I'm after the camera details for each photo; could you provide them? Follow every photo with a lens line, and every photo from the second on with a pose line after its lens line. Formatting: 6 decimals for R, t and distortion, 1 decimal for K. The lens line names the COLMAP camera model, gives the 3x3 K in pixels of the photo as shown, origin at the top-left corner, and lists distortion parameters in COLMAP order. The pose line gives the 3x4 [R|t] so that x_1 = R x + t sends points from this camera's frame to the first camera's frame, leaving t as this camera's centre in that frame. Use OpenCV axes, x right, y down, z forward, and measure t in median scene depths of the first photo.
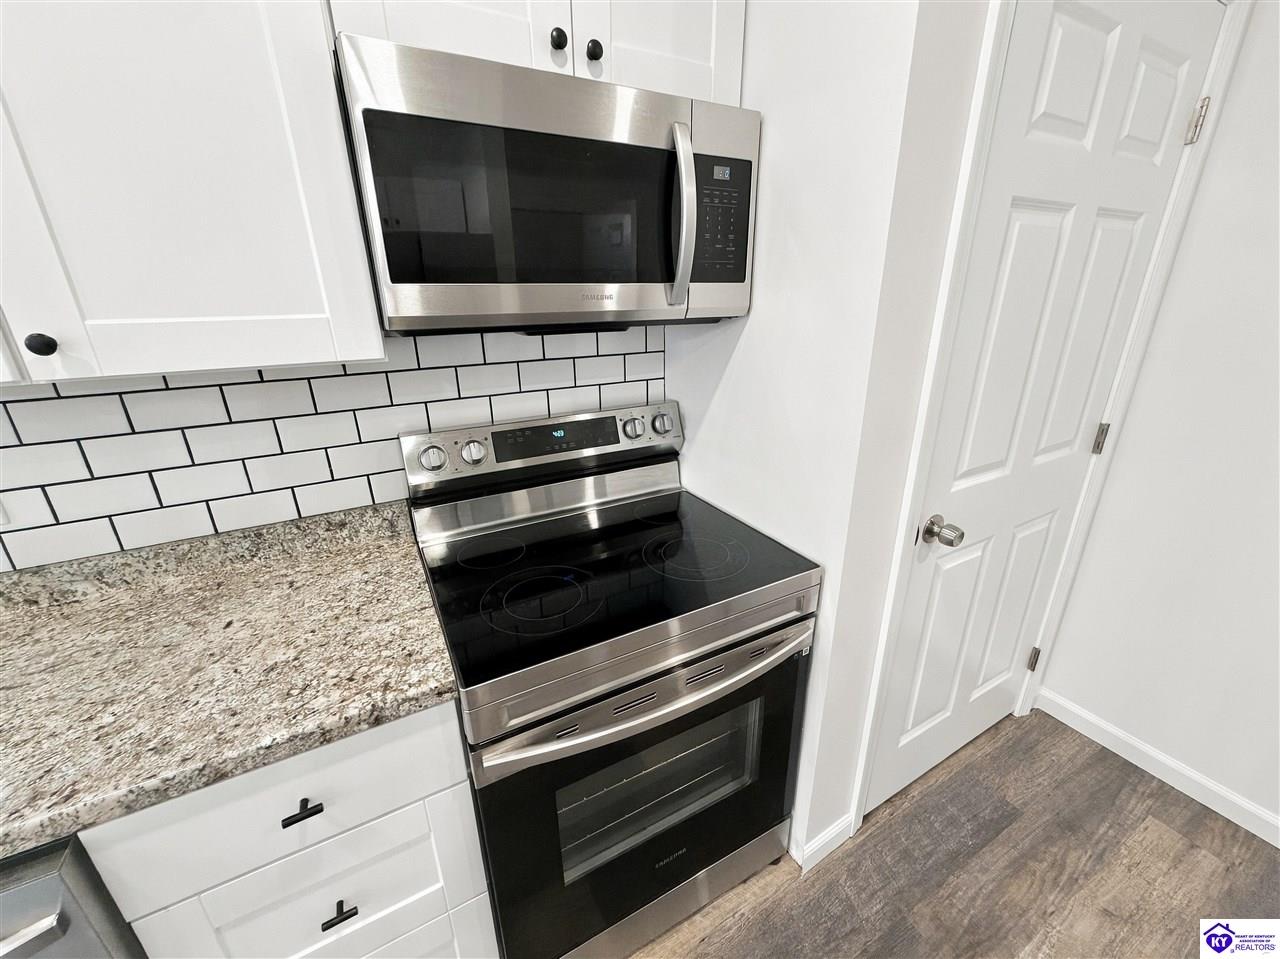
lens RADIAL K [[509.1, 0, 640.0], [0, 509.1, 479.5], [0, 0, 1]] dist [-0.000360, 0.000246]
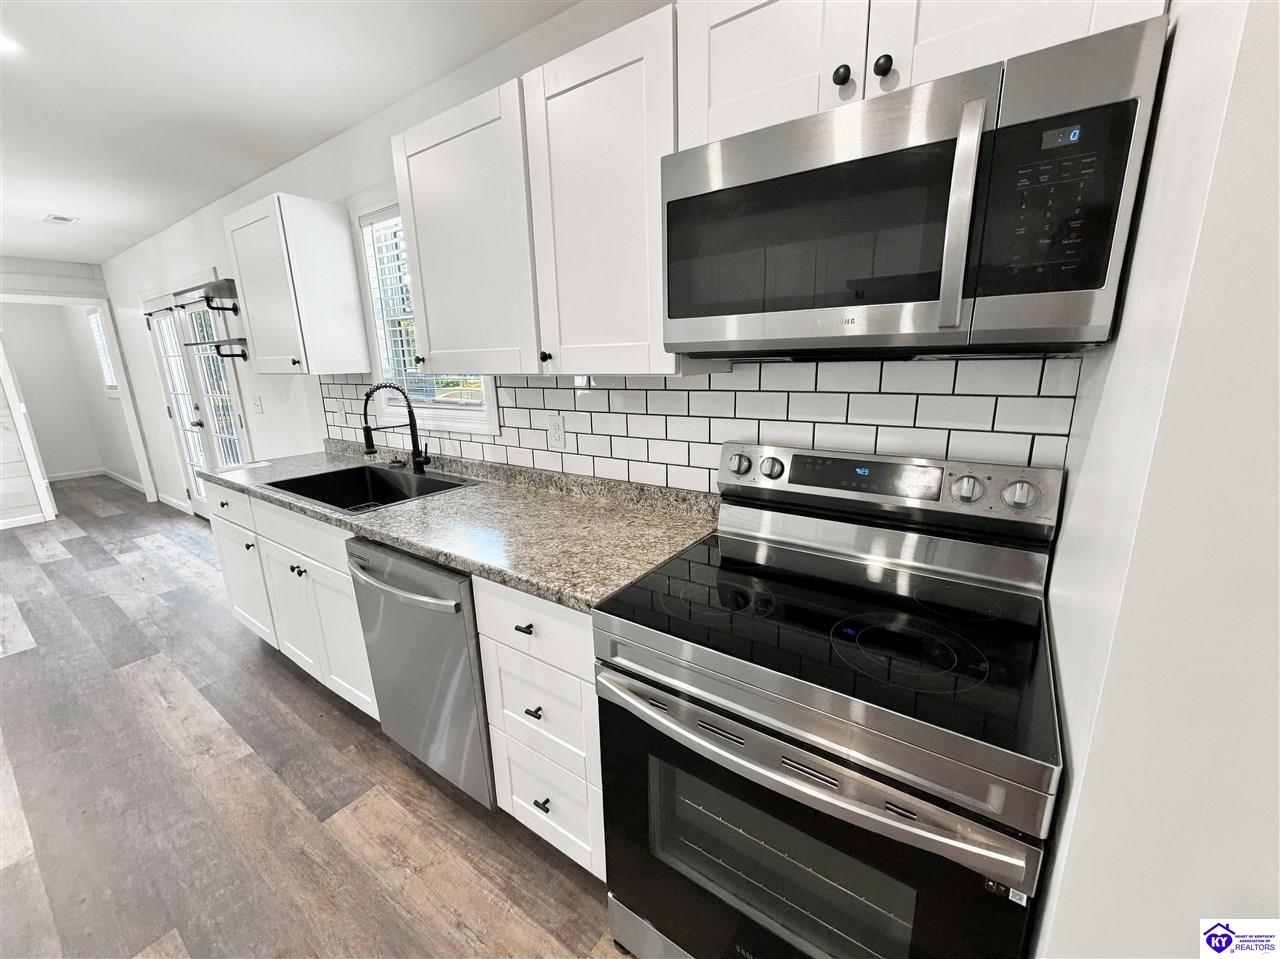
lens RADIAL K [[509.1, 0, 640.0], [0, 509.1, 479.5], [0, 0, 1]] dist [-0.000360, 0.000246]
pose [[0.445853, 0.214459, -0.869035, 0.584144], [-0.284925, 0.954377, 0.089341, -0.054458], [0.848548, 0.207777, 0.486616, 0.264010]]
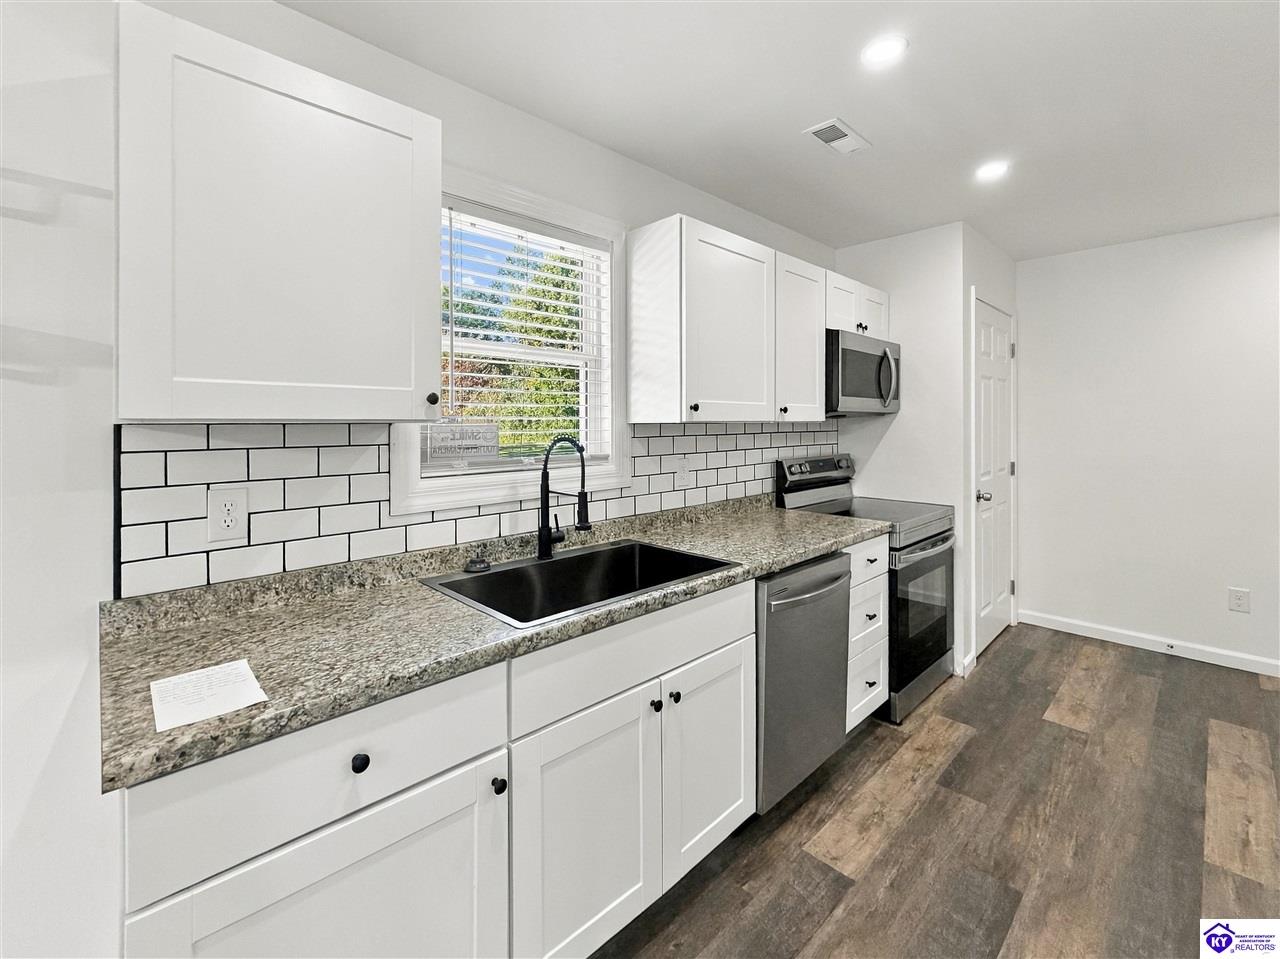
lens RADIAL K [[553.5, 0, 638.8], [0, 553.5, 423.3], [0, 0, 1]] dist [-0.002169, -0.000124]
pose [[0.964395, 0.012625, 0.264166, -1.908725], [0.076903, 0.942310, -0.325788, 0.567080], [-0.253039, 0.334503, 0.907788, -1.242383]]
